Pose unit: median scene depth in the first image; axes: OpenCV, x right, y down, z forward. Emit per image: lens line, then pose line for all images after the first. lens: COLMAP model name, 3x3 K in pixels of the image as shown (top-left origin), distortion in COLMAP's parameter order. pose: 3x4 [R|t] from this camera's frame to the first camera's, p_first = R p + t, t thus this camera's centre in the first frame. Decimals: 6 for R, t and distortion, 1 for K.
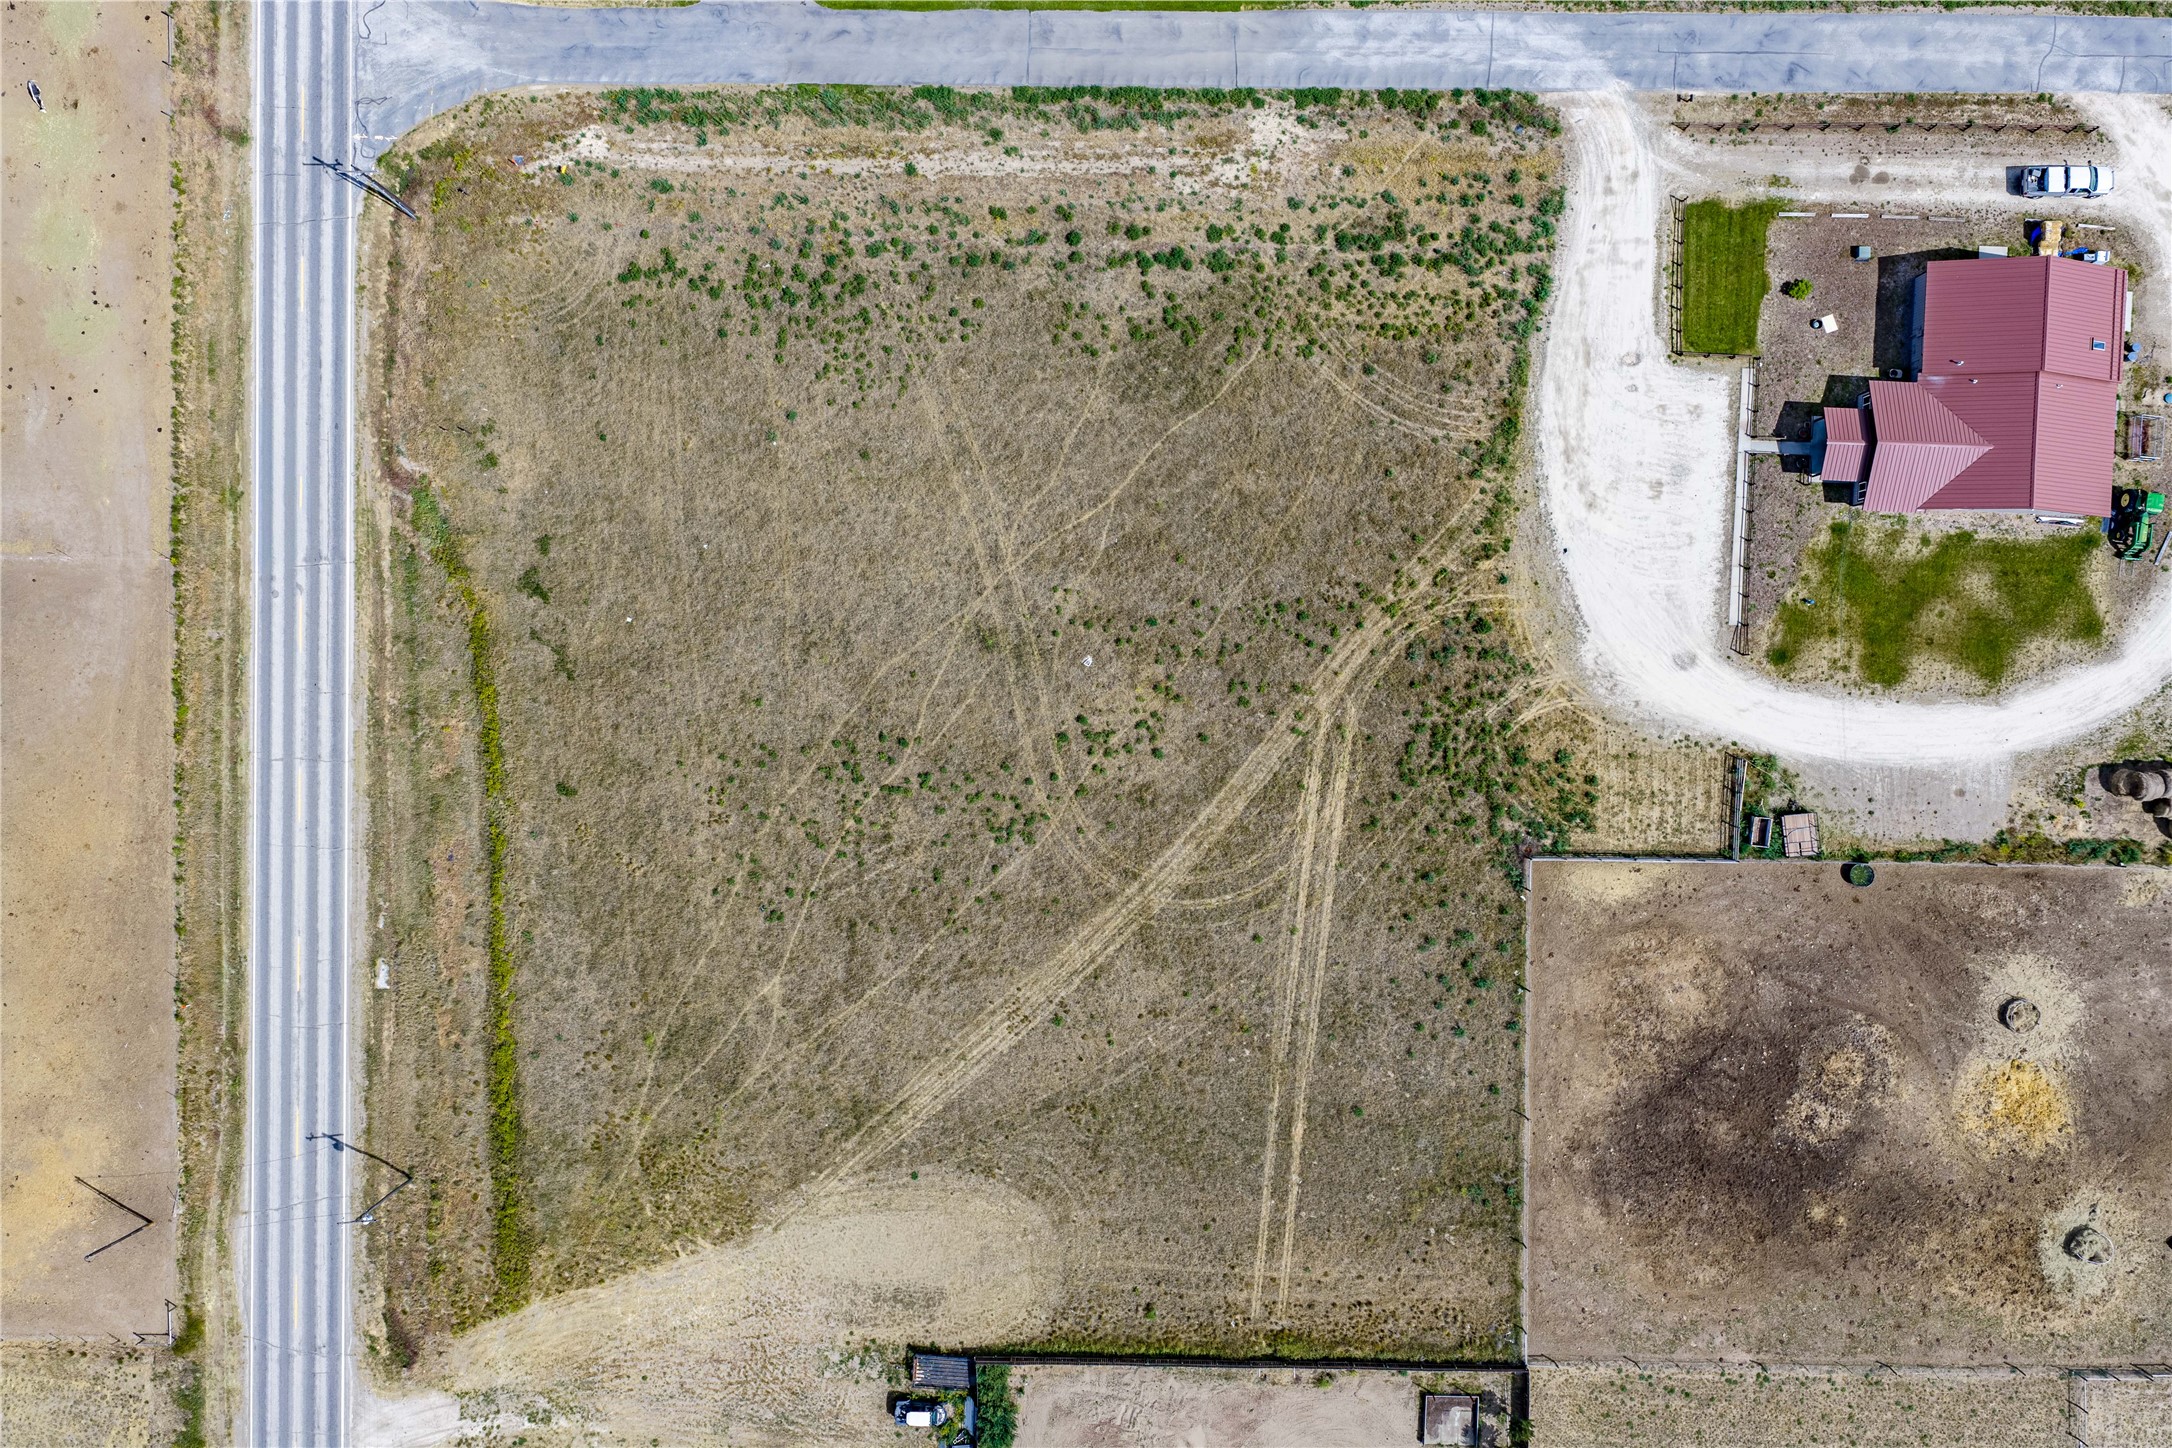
lens RADIAL K [[1793.8, 0, 1086.3], [0, 1793.8, 728.0], [0, 0, 1]] dist [0.024088, -0.033539]
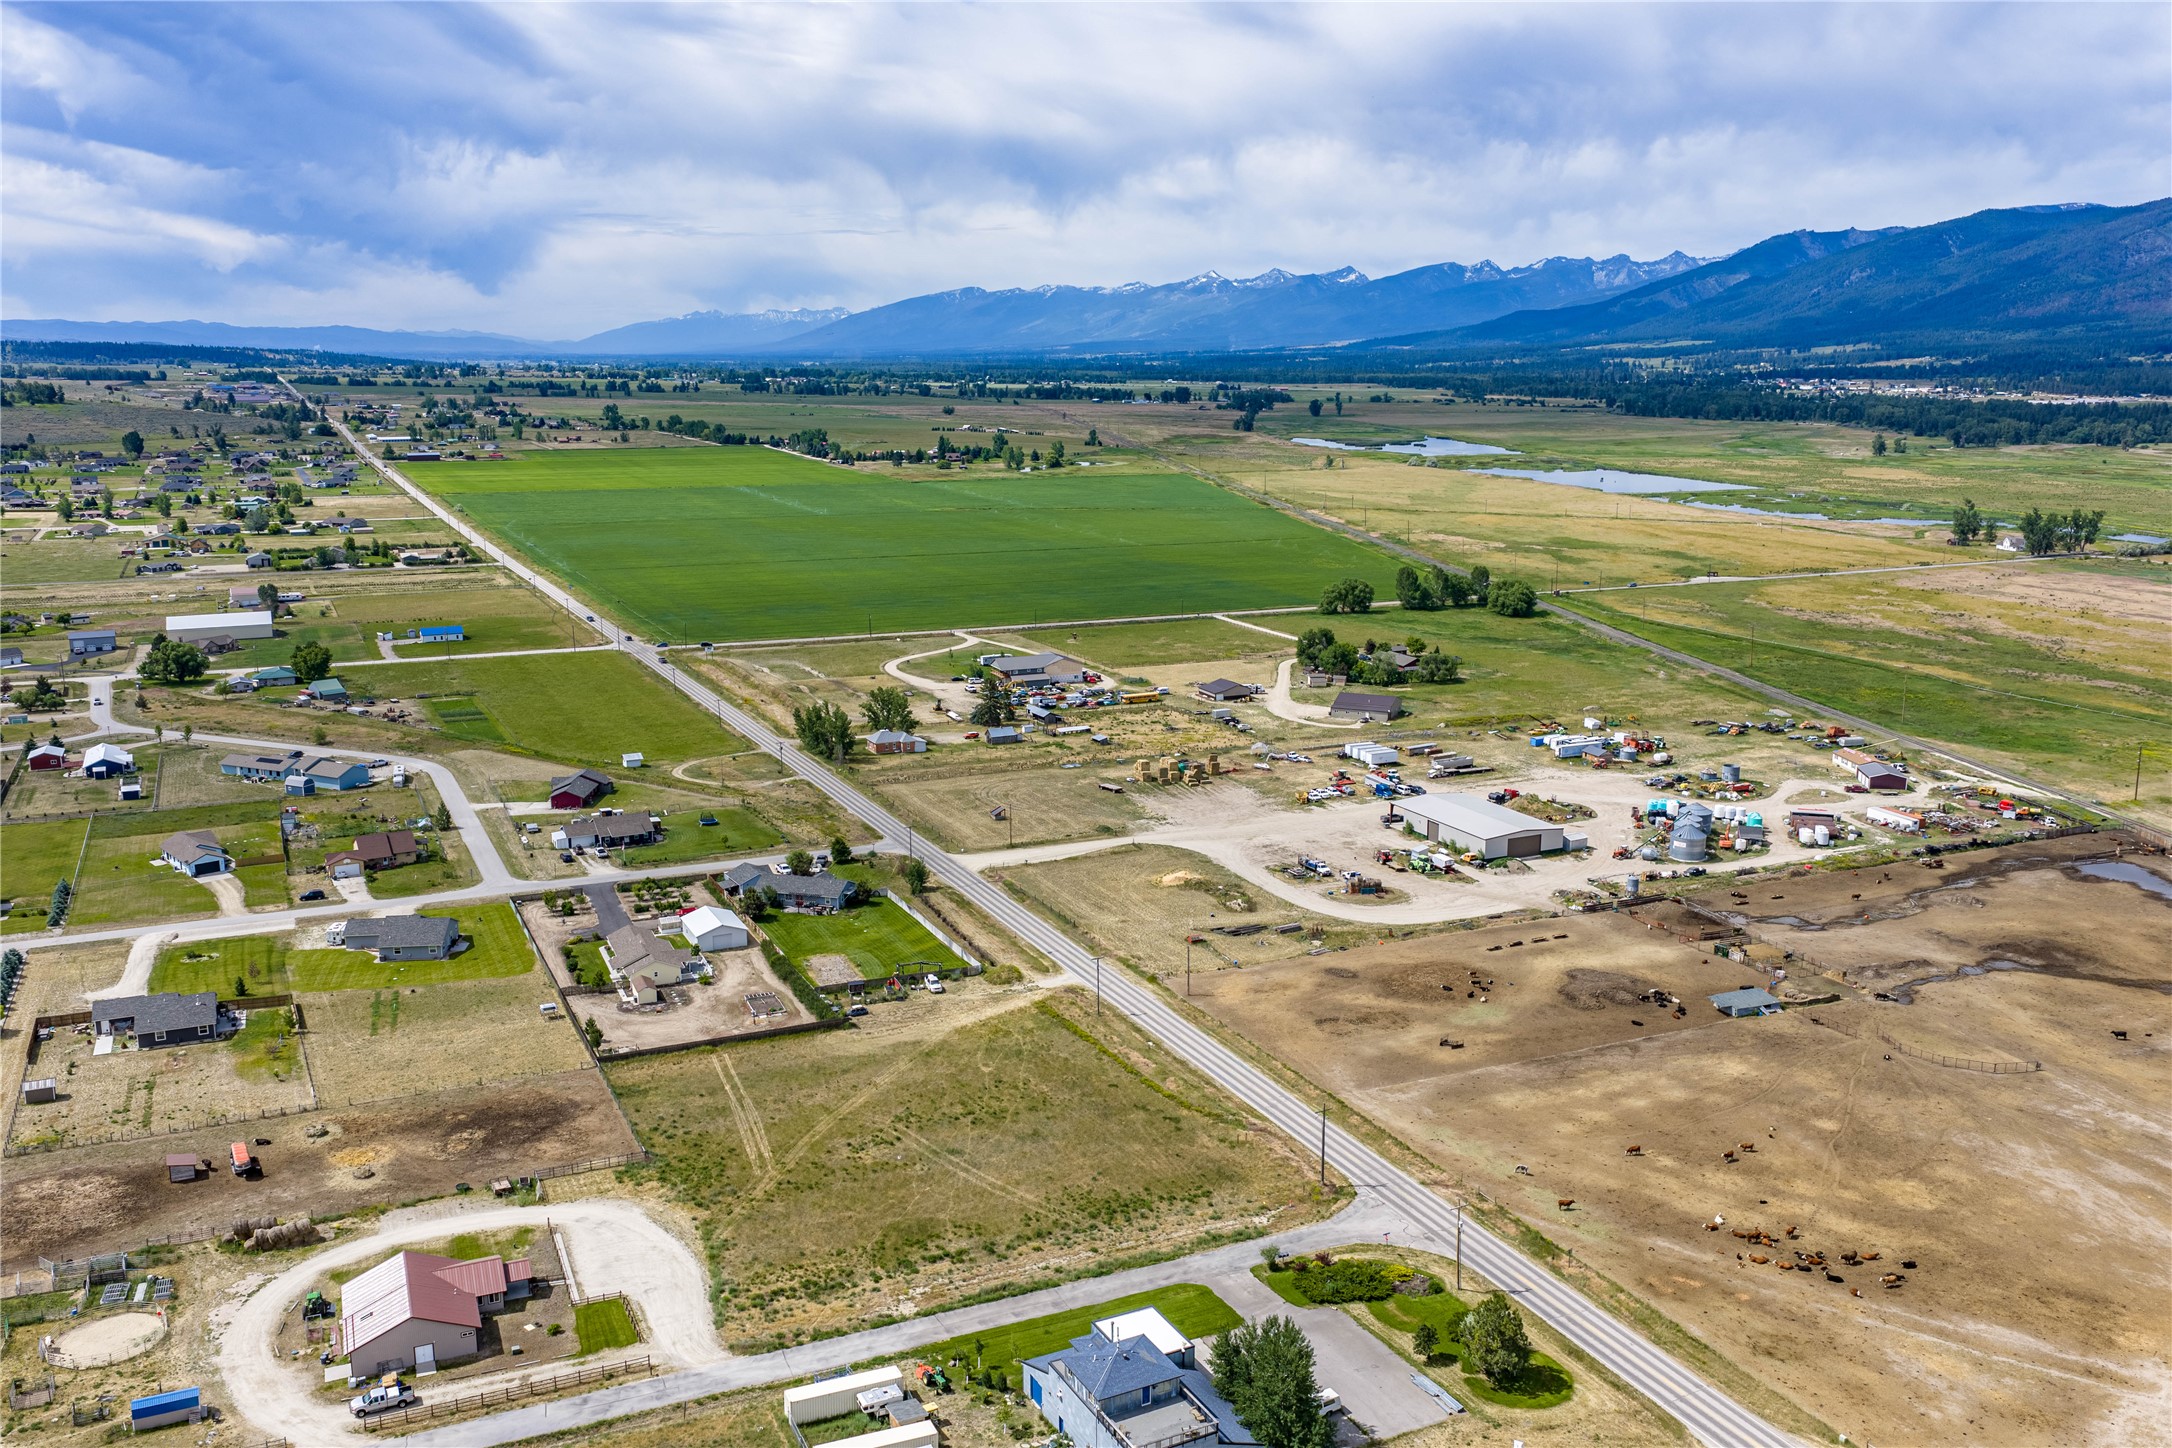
lens RADIAL K [[1793.8, 0, 1088.5], [0, 1793.8, 727.2], [0, 0, 1]] dist [0.024088, -0.033539]
pose [[-0.900786, 0.087251, -0.425408, 0.592260], [-0.434199, -0.197772, 0.878838, -1.711788], [-0.007454, 0.976357, 0.216035, 0.136921]]
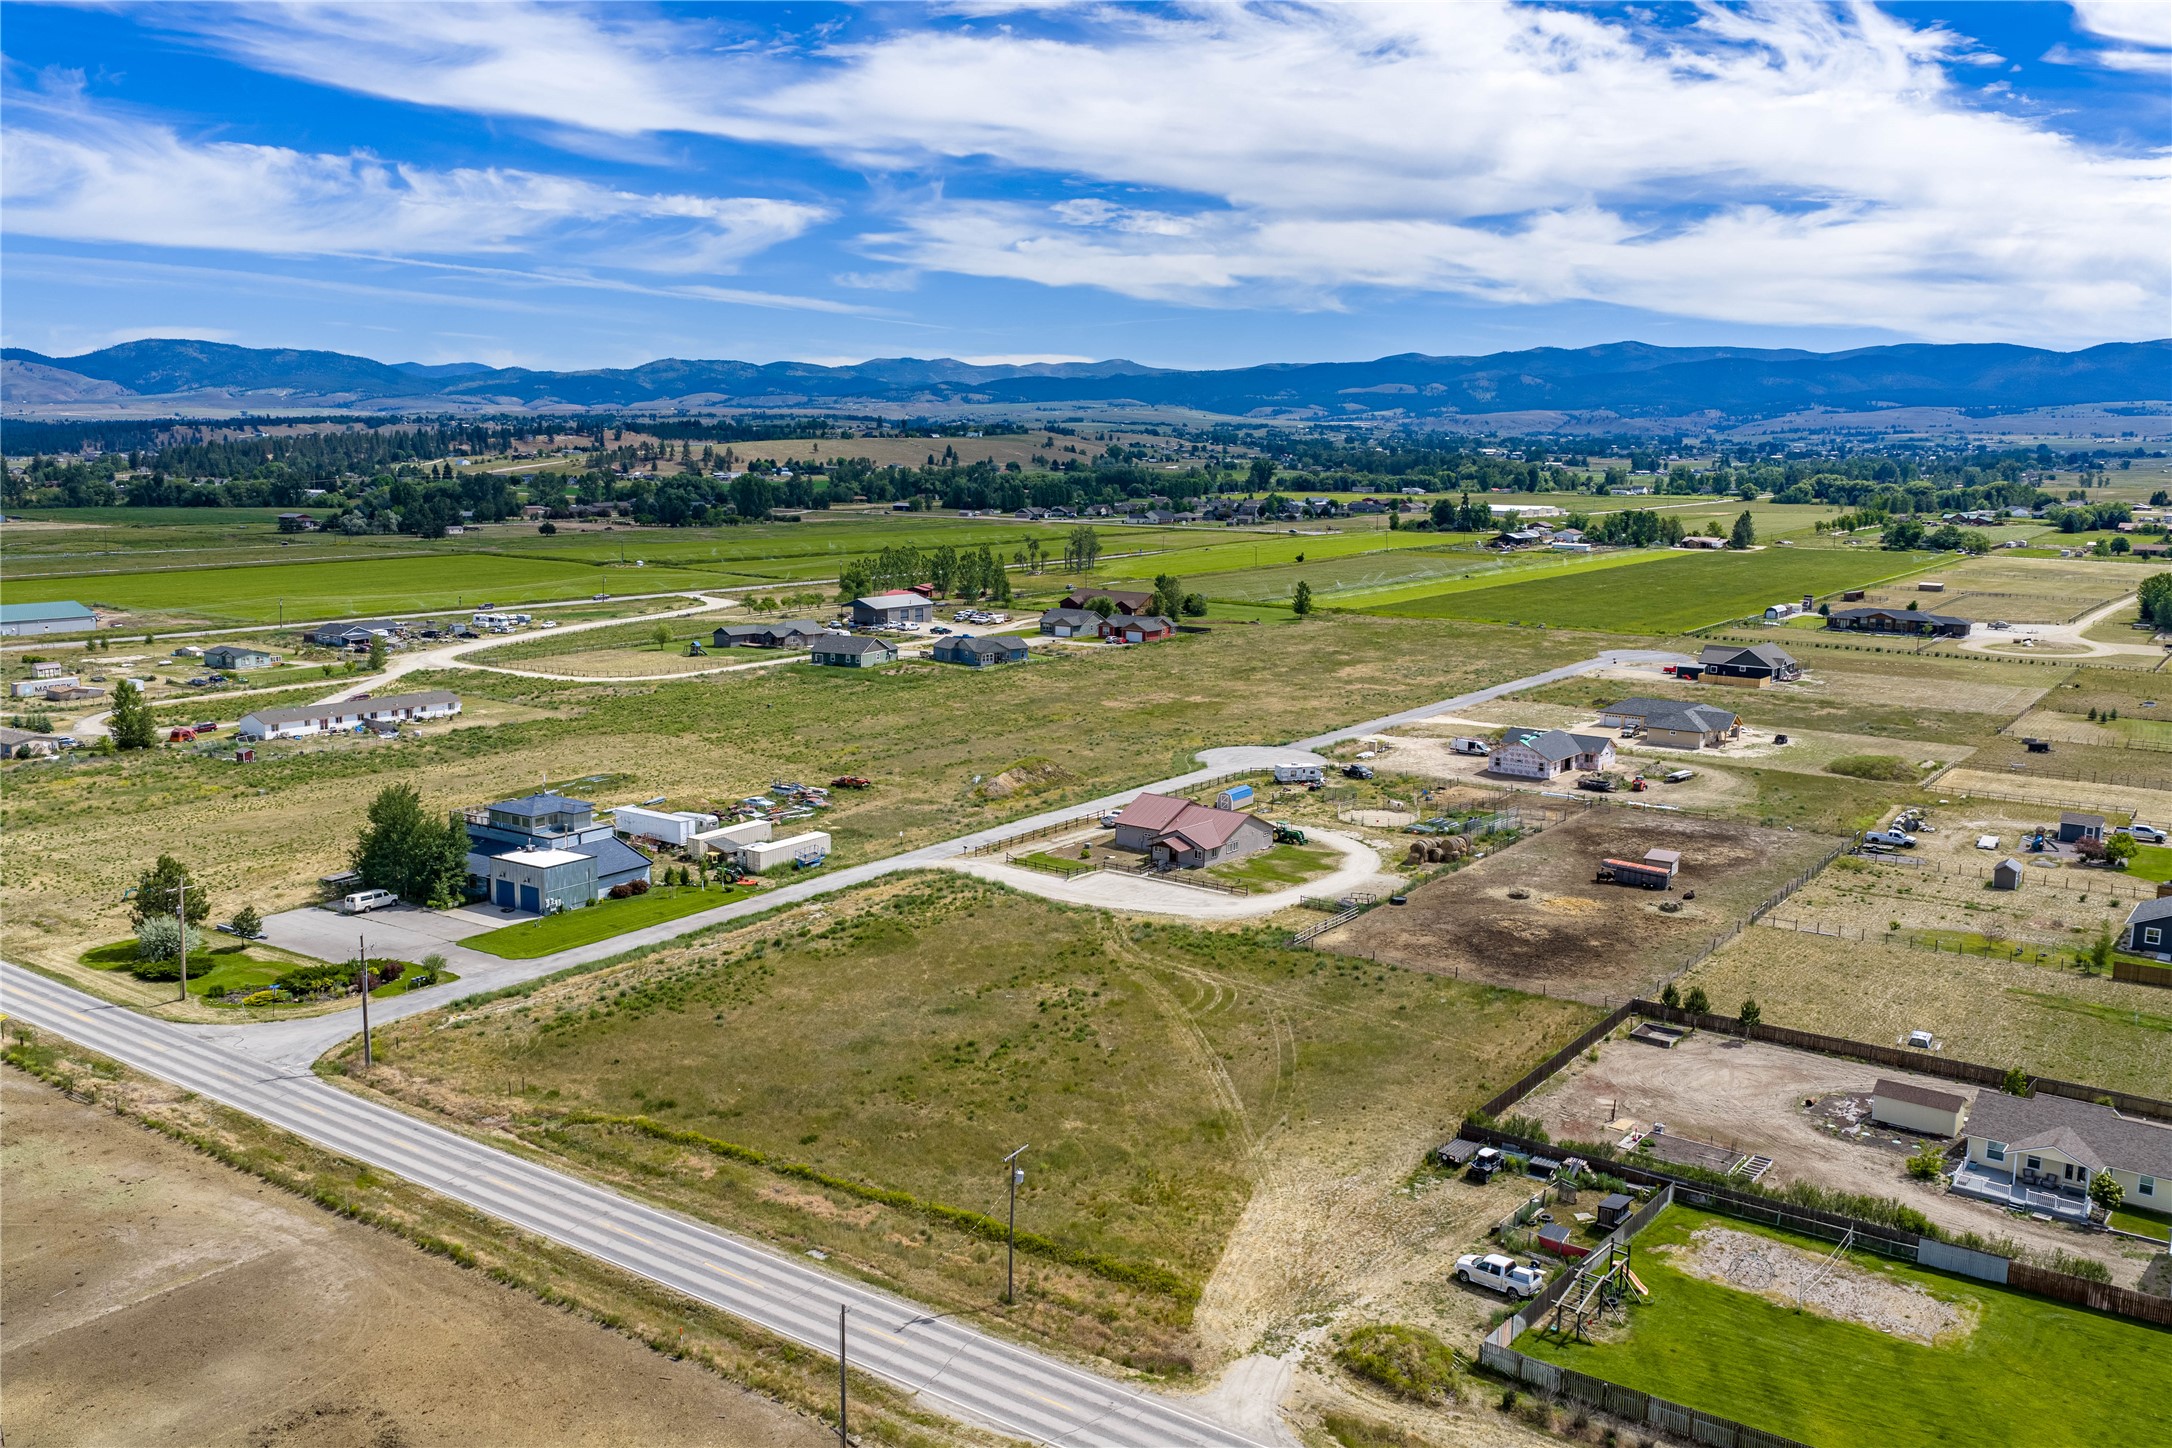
lens RADIAL K [[1793.8, 0, 1090.7], [0, 1793.8, 713.5], [0, 0, 1]] dist [0.024088, -0.033539]
pose [[0.570967, -0.117911, 0.812462, -1.032964], [0.820970, 0.084539, -0.564678, 0.755133], [-0.002103, 0.989419, 0.145070, 0.591886]]
